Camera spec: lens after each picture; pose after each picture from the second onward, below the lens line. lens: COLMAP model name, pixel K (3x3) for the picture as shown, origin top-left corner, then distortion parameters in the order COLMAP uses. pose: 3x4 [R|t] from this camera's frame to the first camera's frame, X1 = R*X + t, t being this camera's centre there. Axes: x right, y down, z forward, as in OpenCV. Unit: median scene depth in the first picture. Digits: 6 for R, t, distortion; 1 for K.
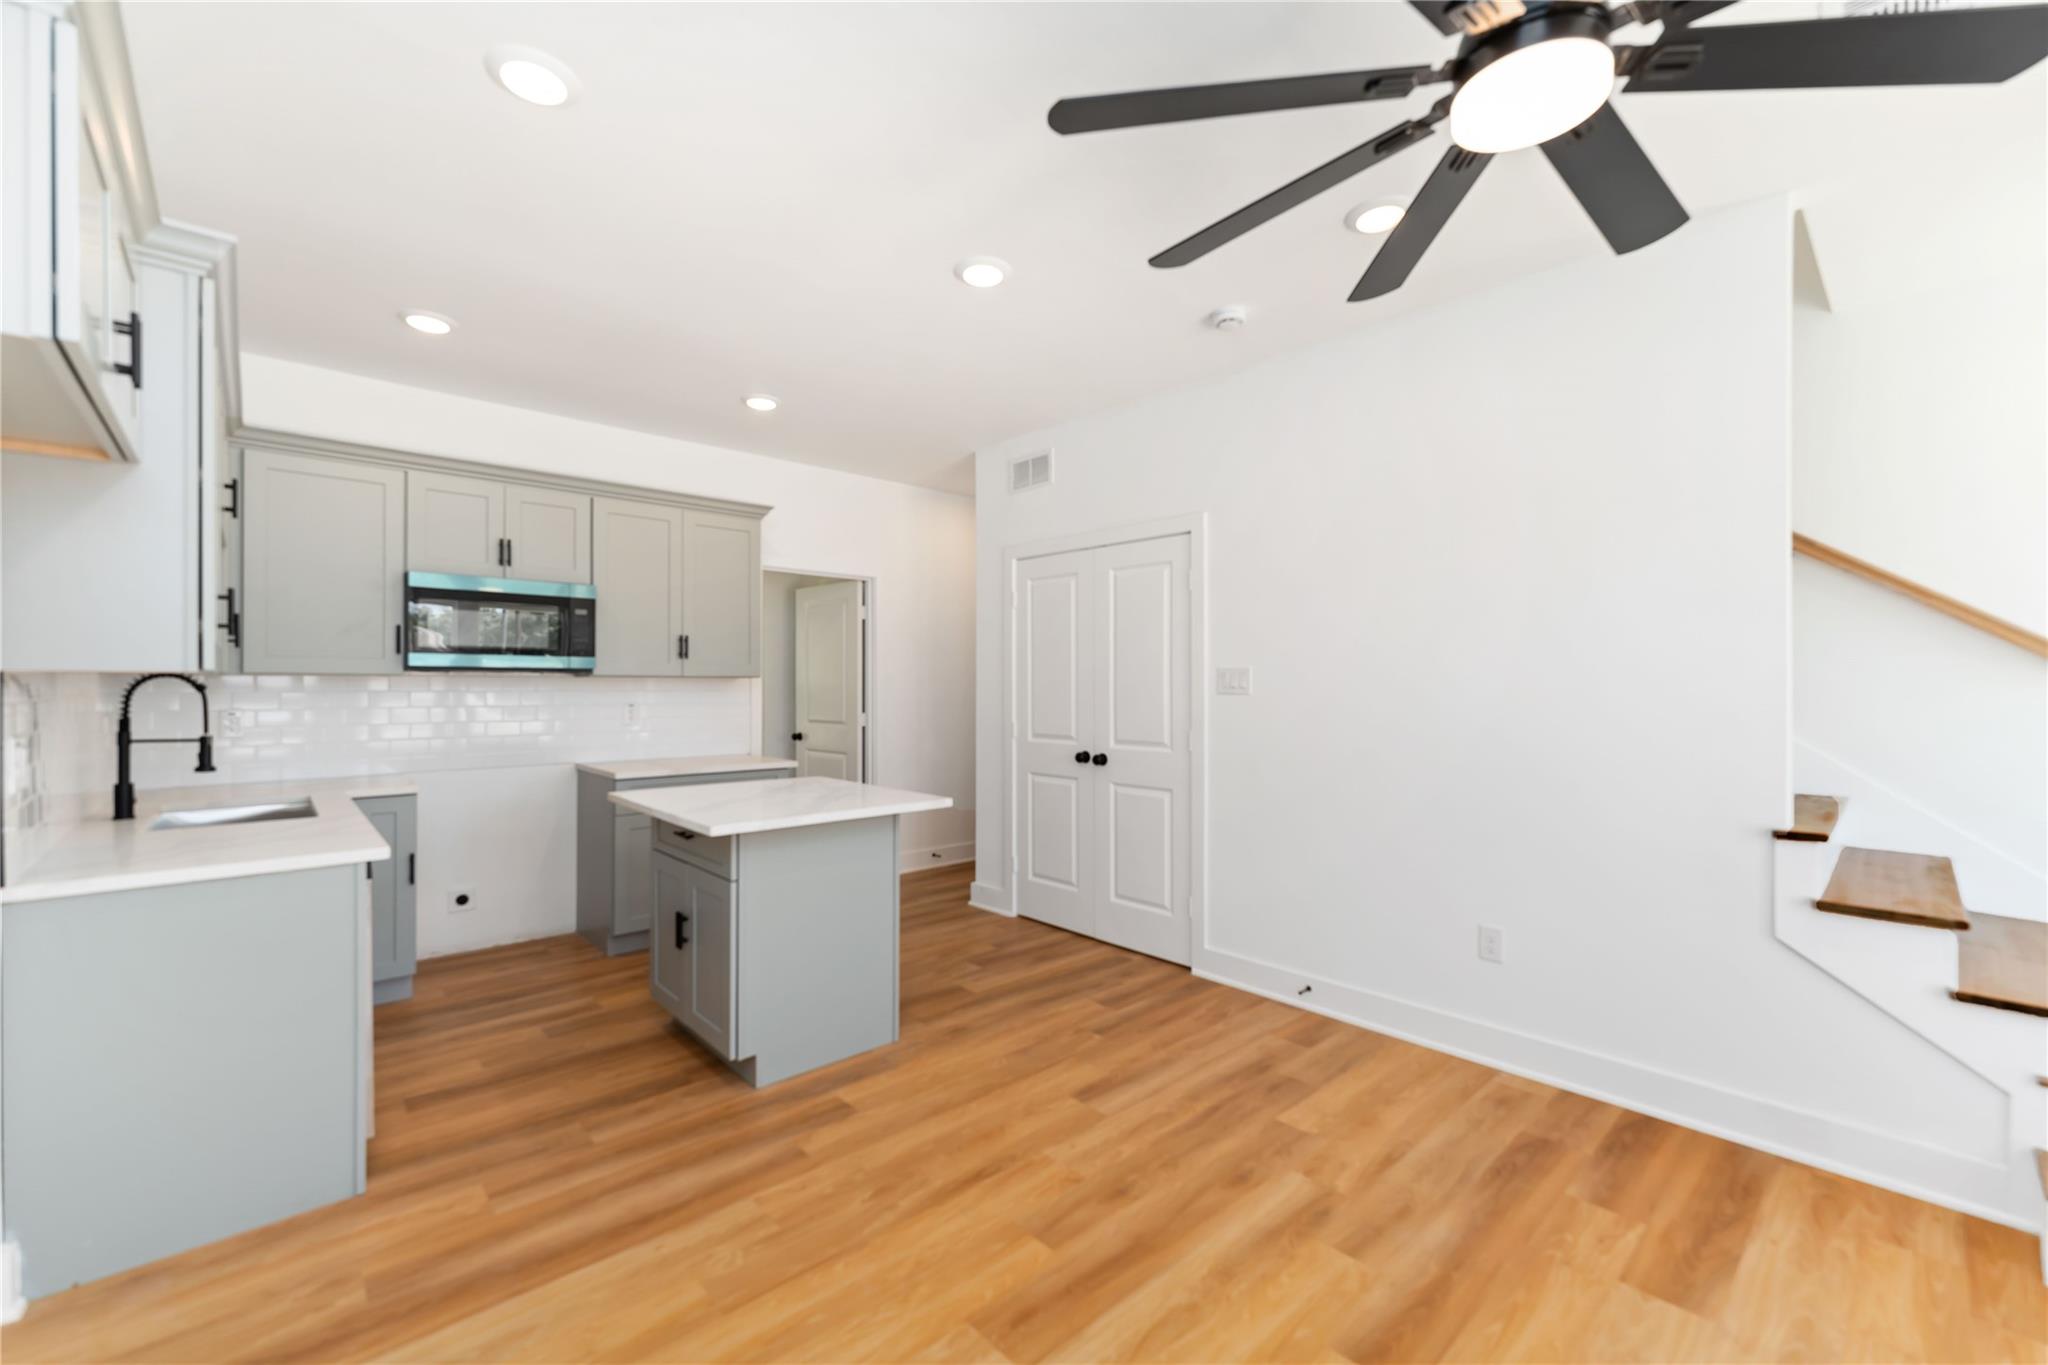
lens RADIAL K [[832.2, 0, 1020.1], [0, 832.2, 680.9], [0, 0, 1]] dist [-0.001017, -0.000064]
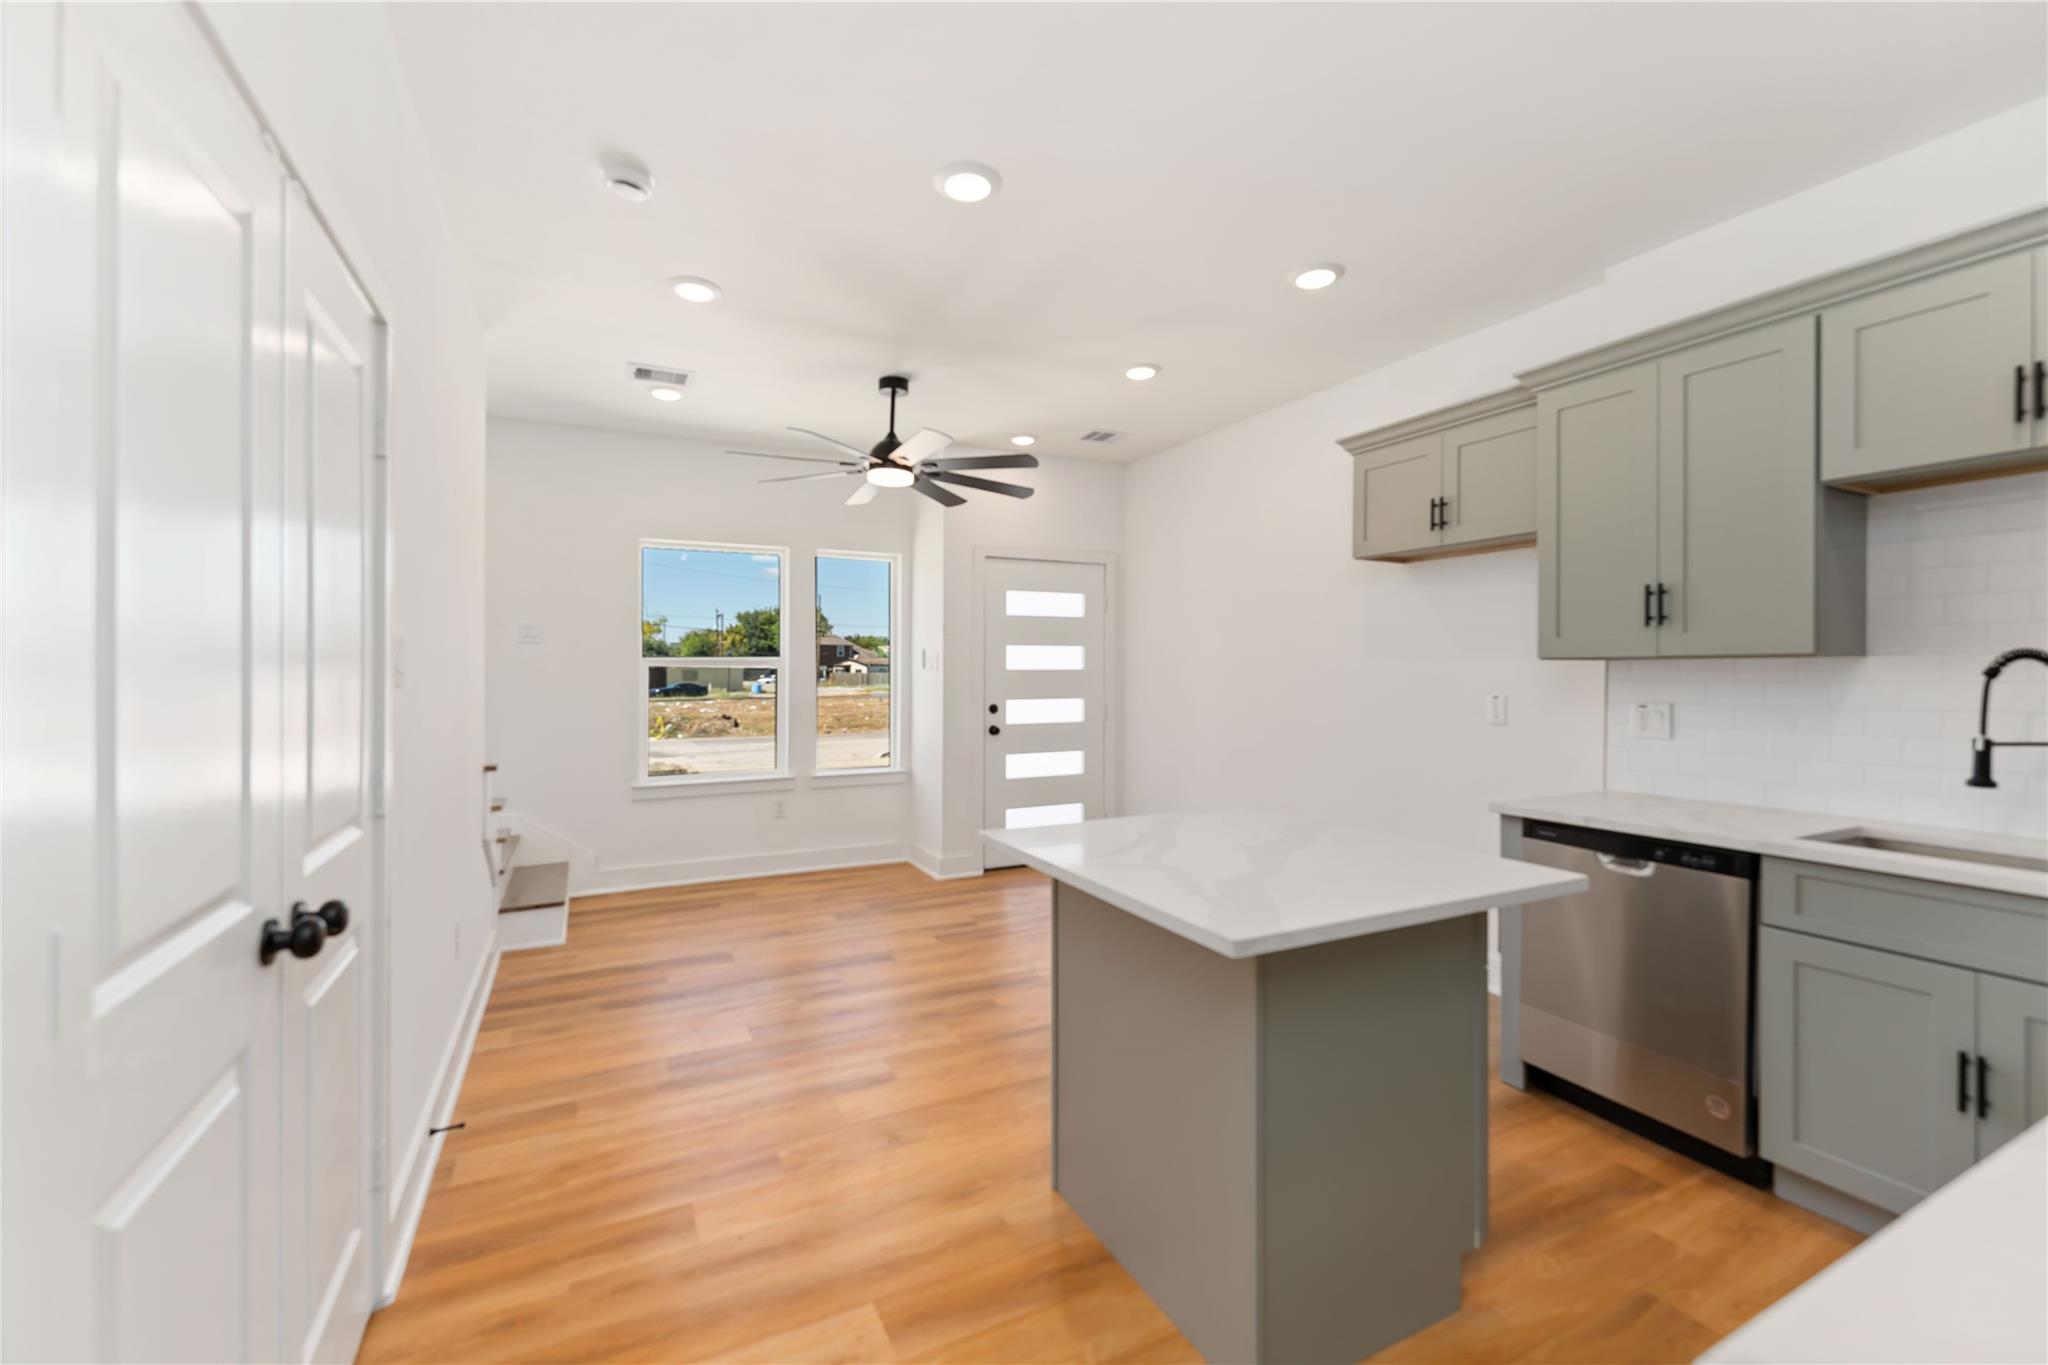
lens RADIAL K [[860.8, 0, 1021.4], [0, 860.8, 671.6], [0, 0, 1]] dist [-0.002593, 0.000150]
pose [[-0.961684, -0.002515, 0.274150, -0.349776], [-0.002660, 0.999996, -0.000159, 0.008881], [-0.274148, -0.000883, -0.961687, 1.869022]]
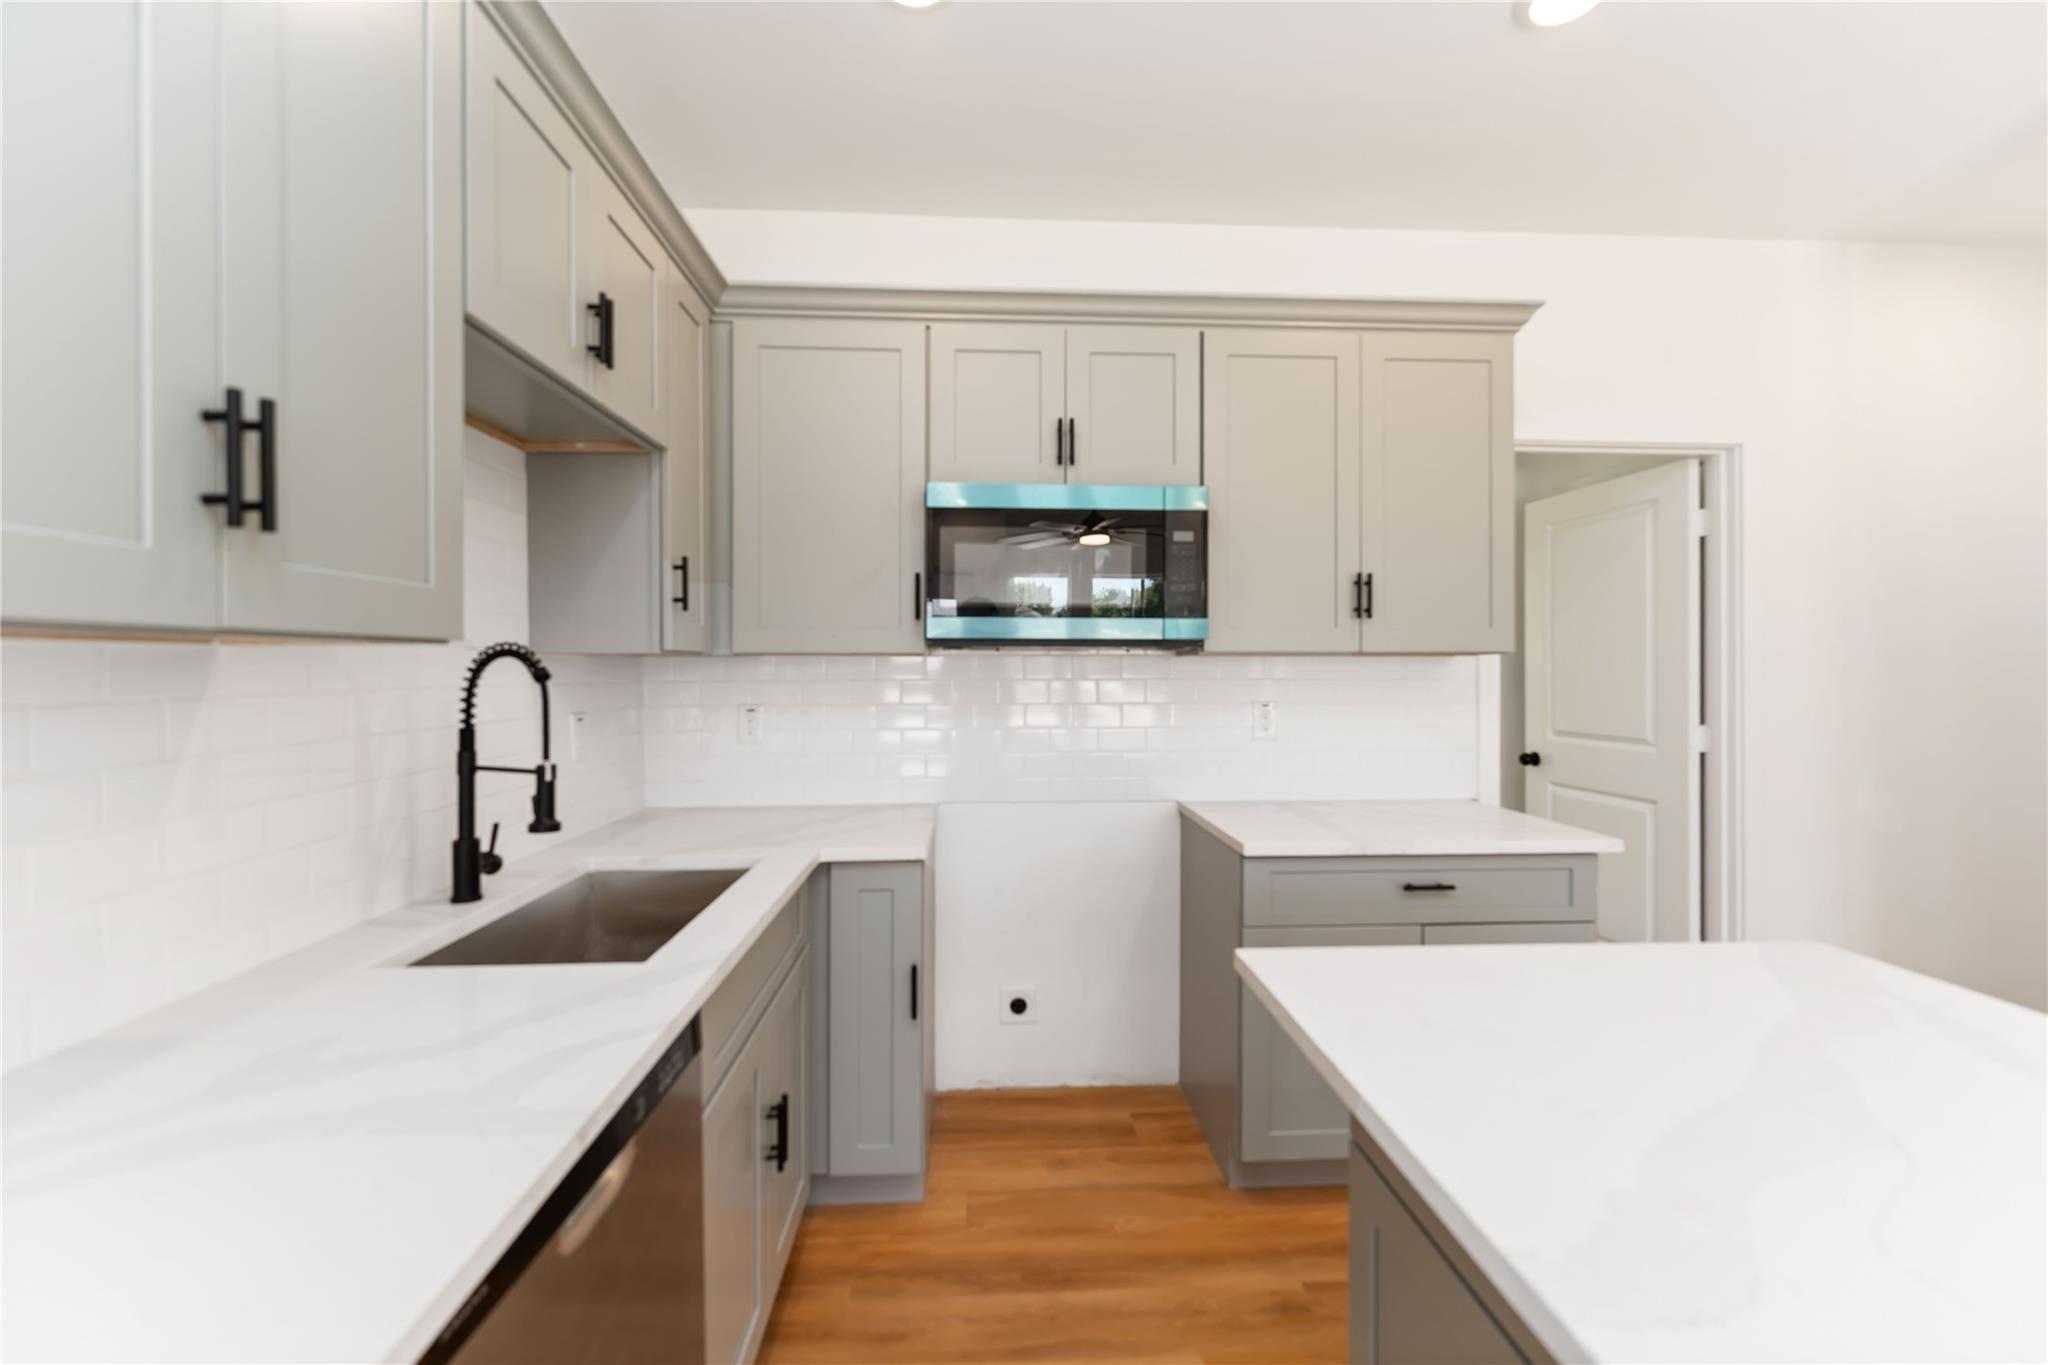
lens RADIAL K [[842.4, 0, 1026.1], [0, 842.4, 673.0], [0, 0, 1]] dist [-0.000758, -0.000236]
pose [[0.772311, 0.002846, -0.635239, -0.373539], [0.003837, 0.999951, 0.009145, 0.002453], [0.635233, -0.009500, 0.772262, 0.738563]]
